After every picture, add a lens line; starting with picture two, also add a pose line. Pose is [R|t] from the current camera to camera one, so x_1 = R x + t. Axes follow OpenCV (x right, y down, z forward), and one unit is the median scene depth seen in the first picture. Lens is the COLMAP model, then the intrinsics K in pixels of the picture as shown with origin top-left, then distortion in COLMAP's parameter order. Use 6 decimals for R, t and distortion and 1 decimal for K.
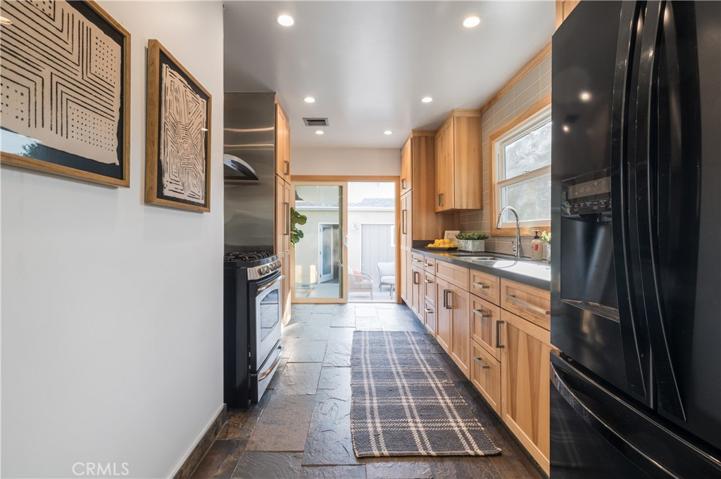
lens RADIAL K [[341.7, 0, 358.3], [0, 341.7, 235.5], [0, 0, 1]] dist [-0.000595, -0.000068]
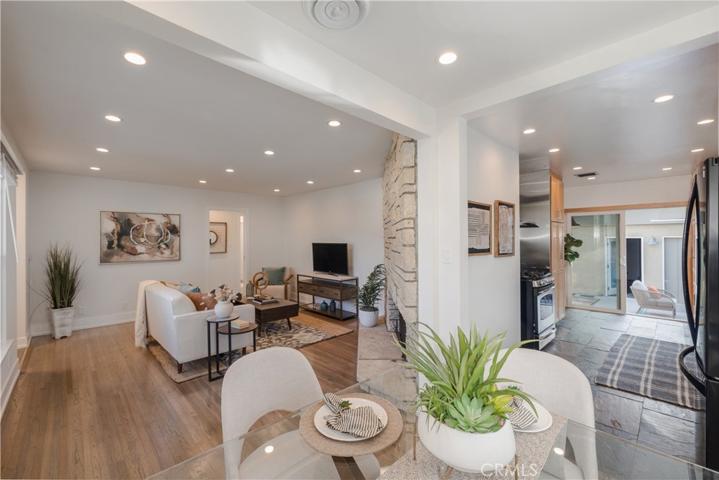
lens RADIAL K [[302.0, 0, 355.8], [0, 302.0, 243.1], [0, 0, 1]] dist [0.001900, 0.000102]
pose [[0.673006, -0.005609, -0.739616, 0.203603], [0.008095, 0.999967, -0.000217, -0.095626], [0.739593, -0.005841, 0.673029, -0.673635]]
